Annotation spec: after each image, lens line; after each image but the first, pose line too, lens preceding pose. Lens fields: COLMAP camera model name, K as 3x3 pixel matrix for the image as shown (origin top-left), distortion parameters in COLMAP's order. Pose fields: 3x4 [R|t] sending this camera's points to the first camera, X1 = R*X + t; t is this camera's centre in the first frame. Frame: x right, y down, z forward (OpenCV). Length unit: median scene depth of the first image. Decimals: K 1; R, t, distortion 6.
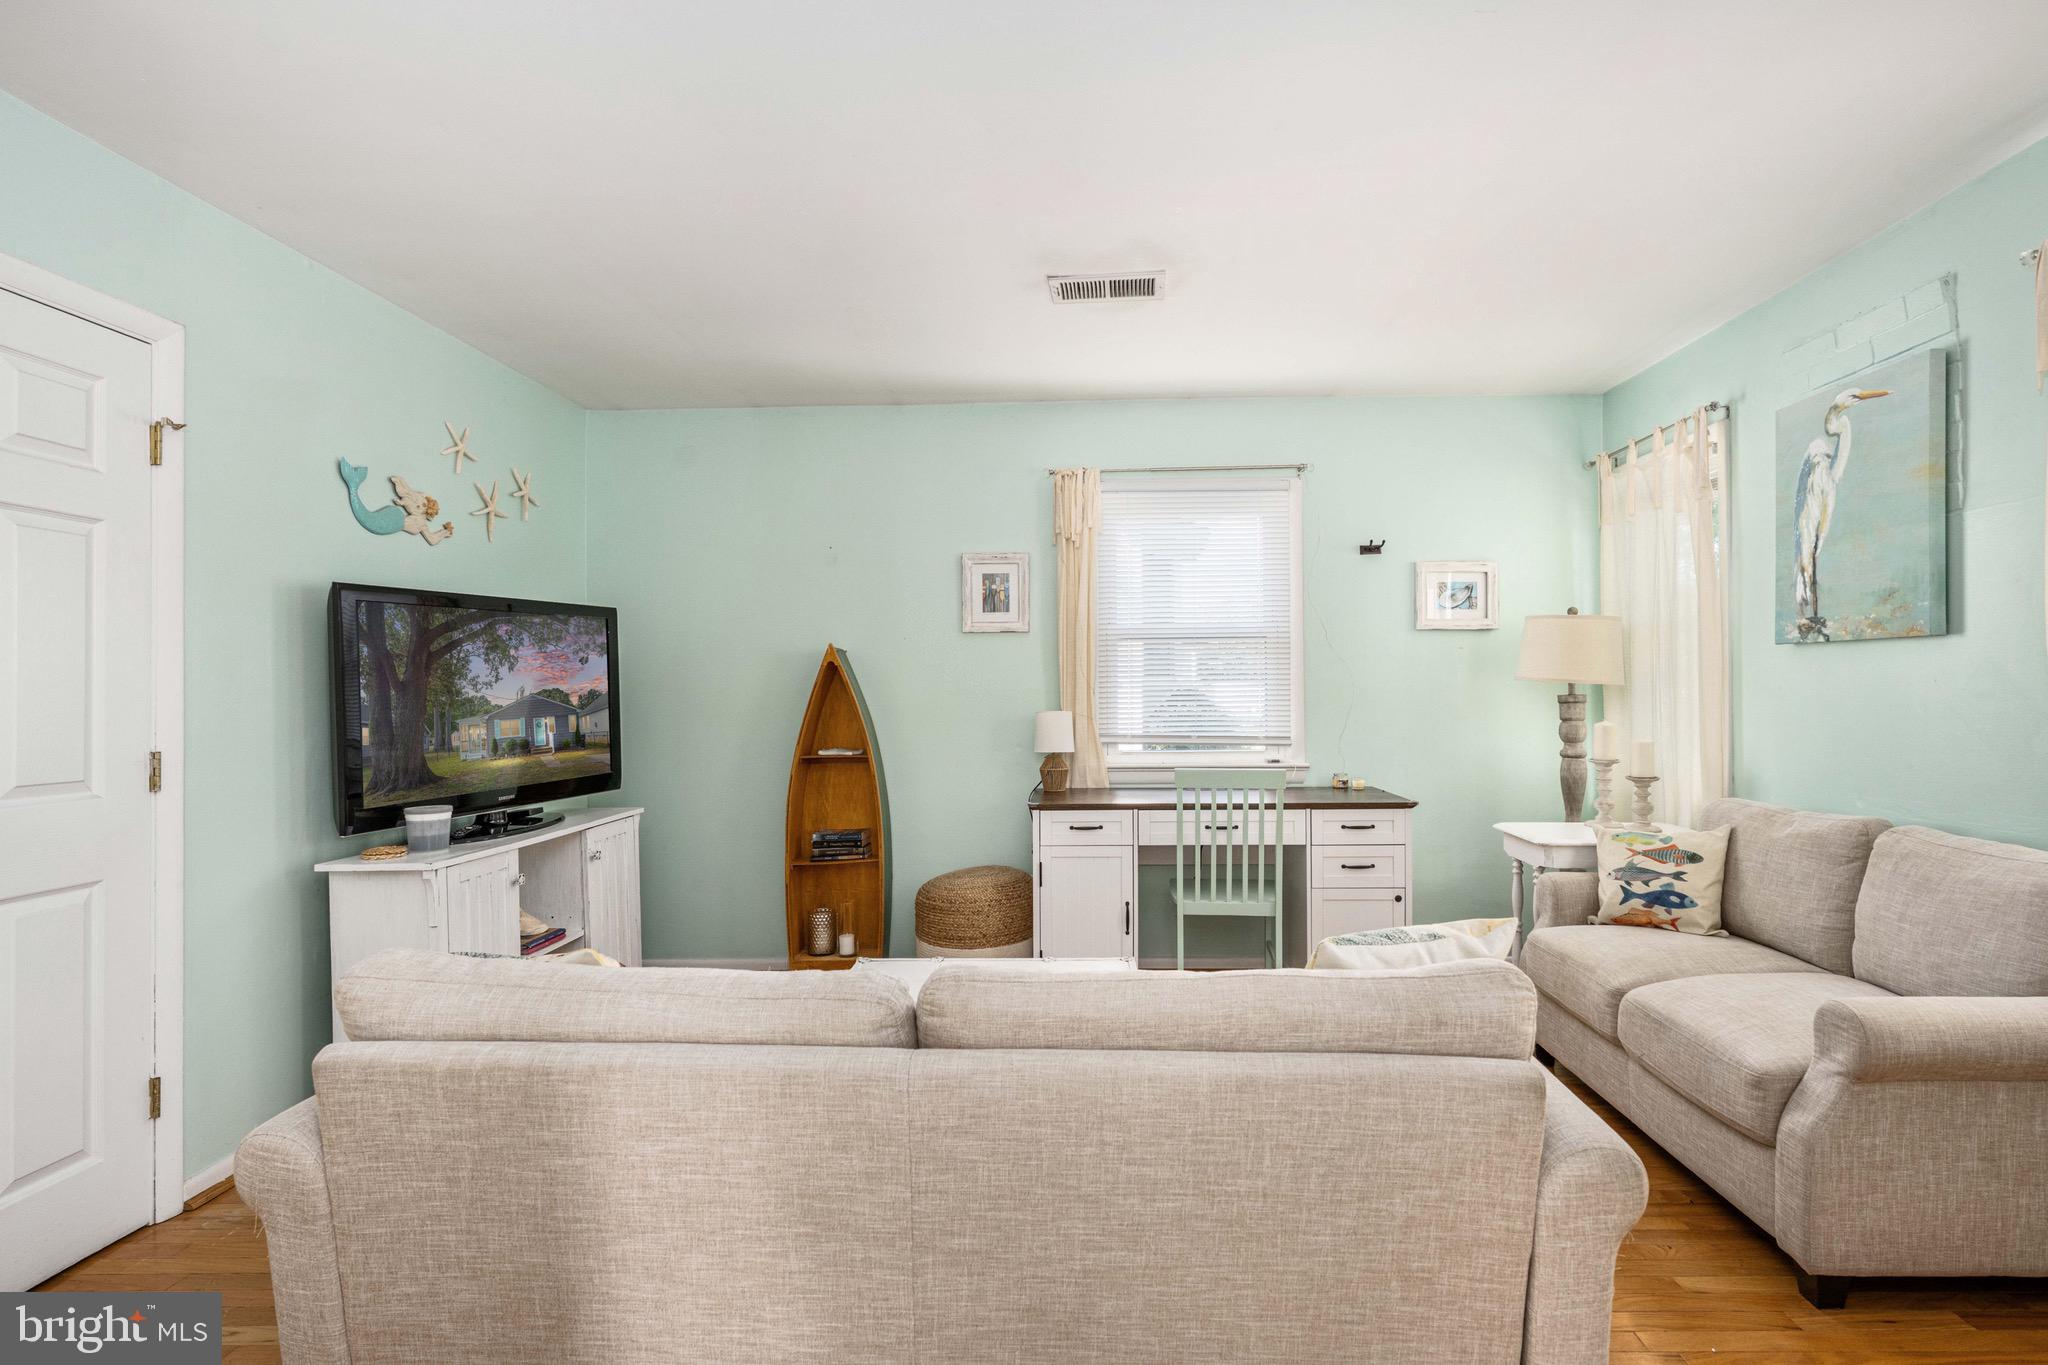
lens RADIAL K [[991.5, 0, 1095.9], [0, 991.5, 687.4], [0, 0, 1]] dist [0.000449, 0.000256]
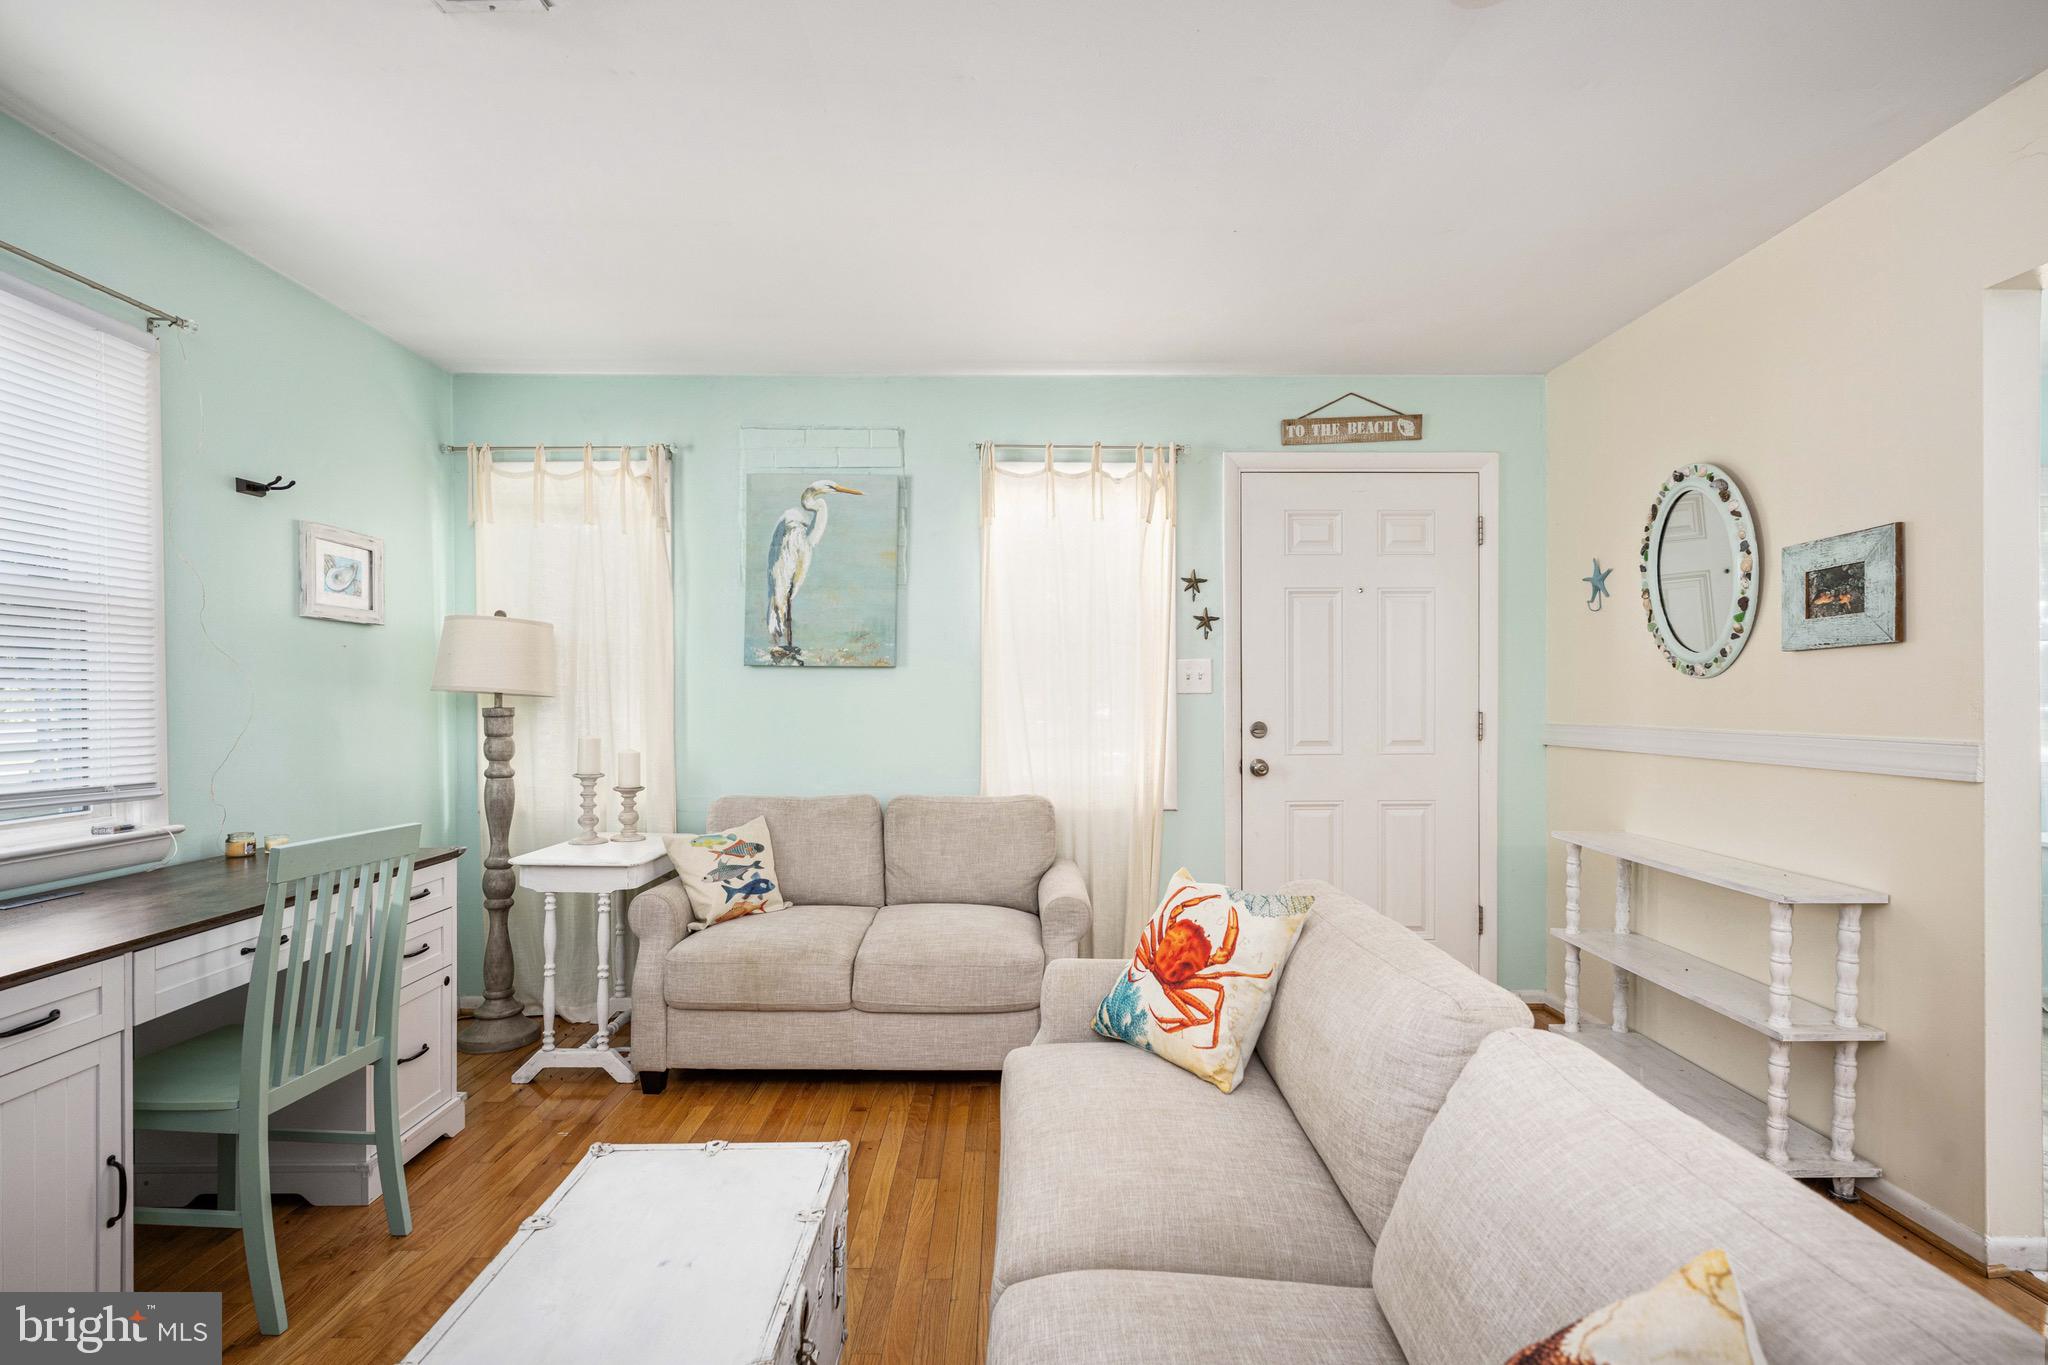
lens RADIAL K [[949.0, 0, 1027.1], [0, 949.0, 709.5], [0, 0, 1]] dist [0.000124, 0.000259]
pose [[-0.011435, -0.004372, 0.999925, -0.521047], [-0.002972, 0.999986, 0.004338, 0.004968], [-0.999930, -0.002922, -0.011448, 0.718099]]
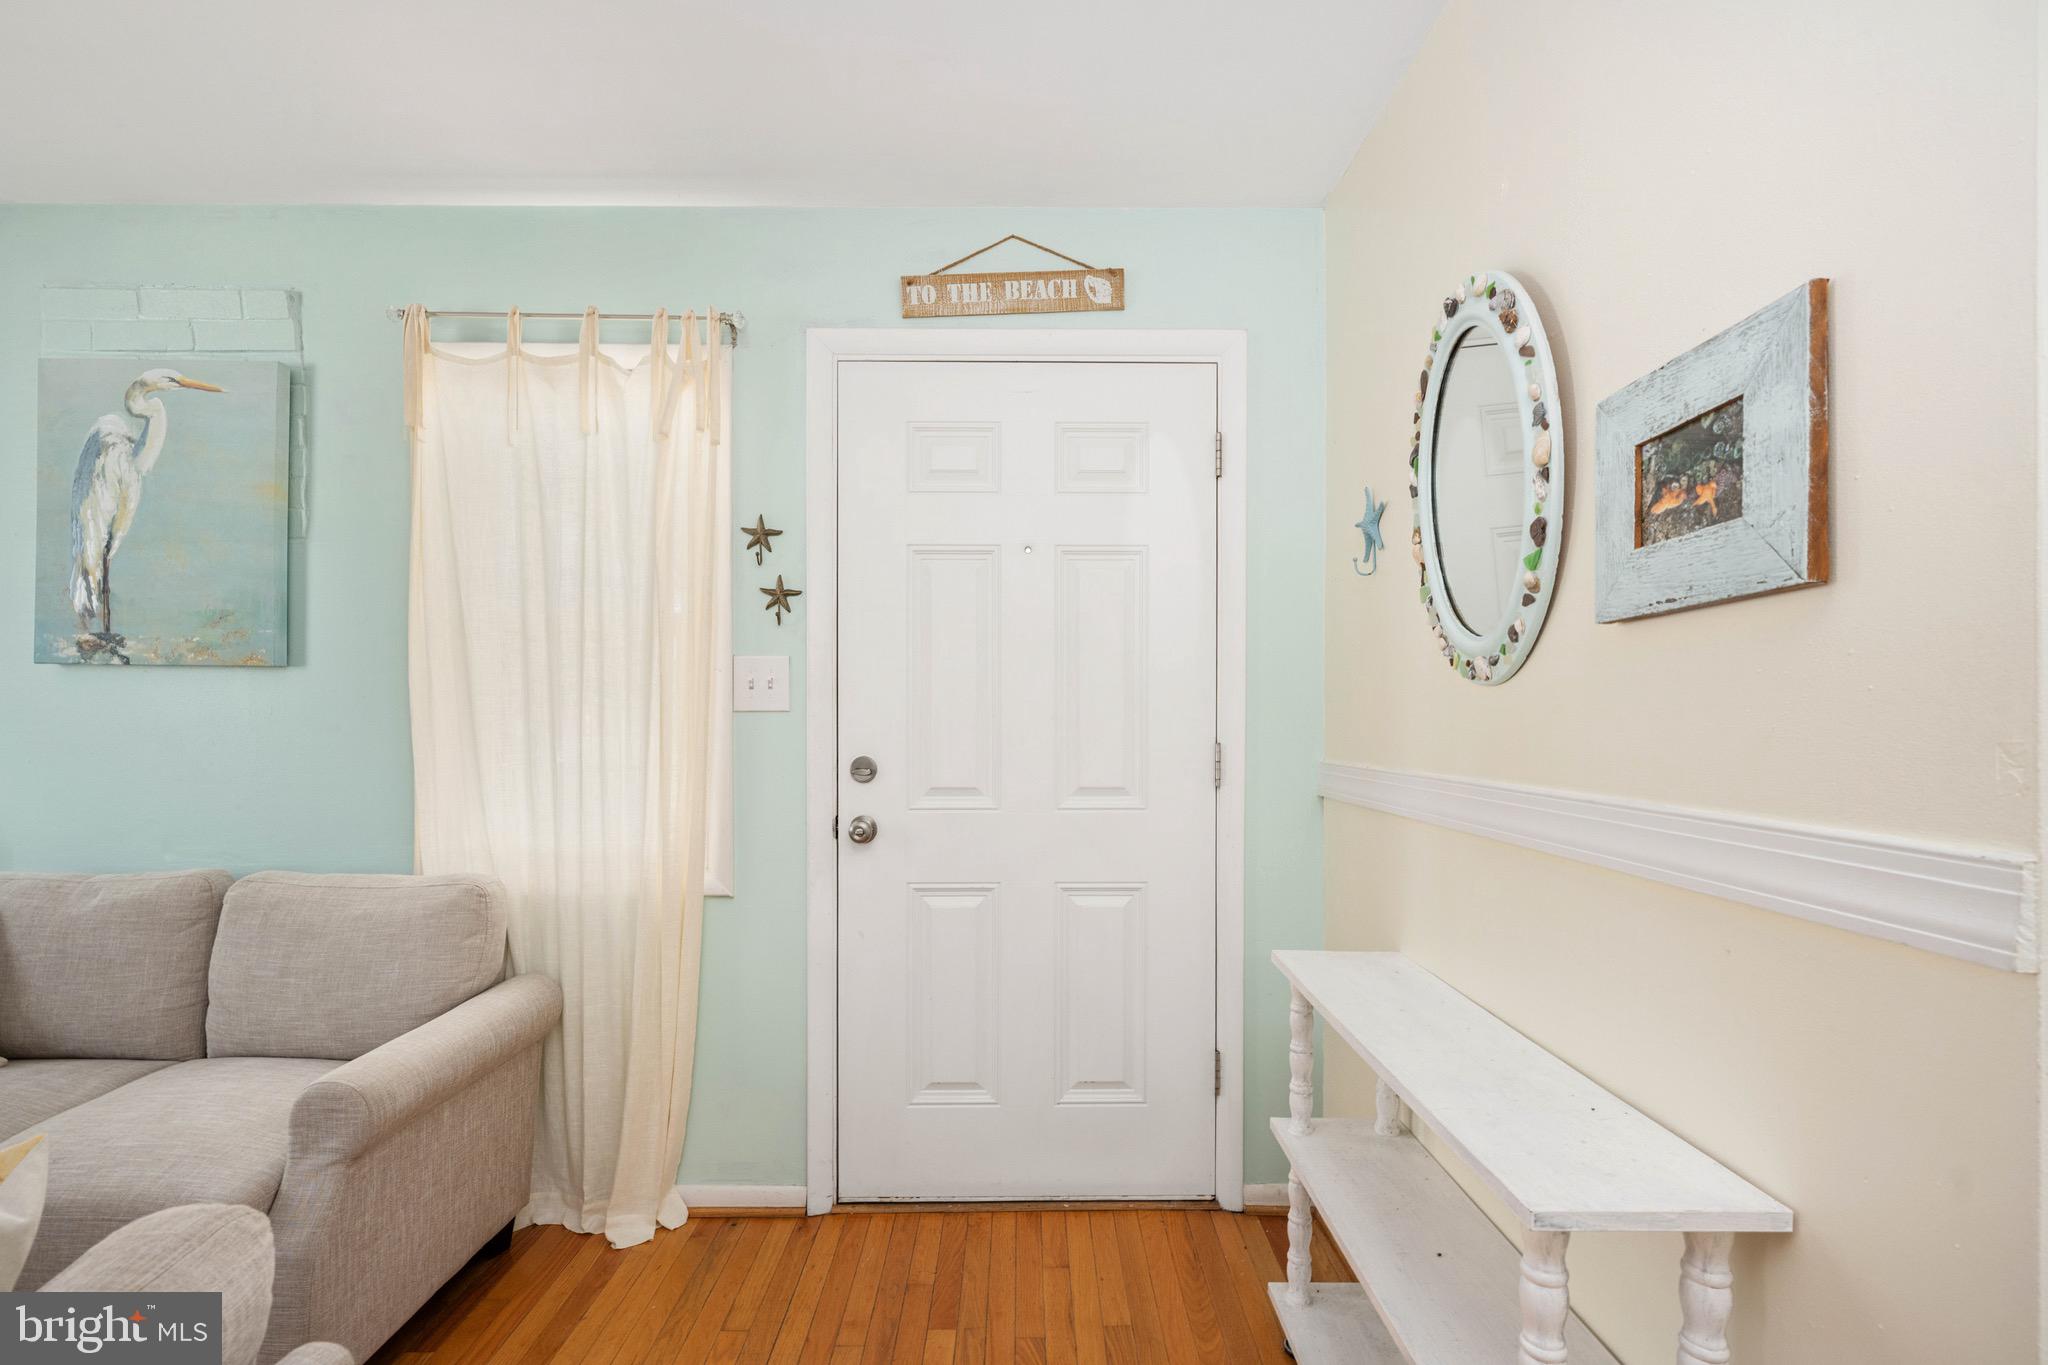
lens RADIAL K [[972.5, 0, 1019.1], [0, 972.5, 728.4], [0, 0, 1]] dist [-0.000817, -0.000436]
pose [[-0.002565, -0.002534, 0.999993, -0.071395], [-0.007811, 0.999966, 0.002514, -0.001063], [-0.999966, -0.007804, -0.002585, 0.260886]]
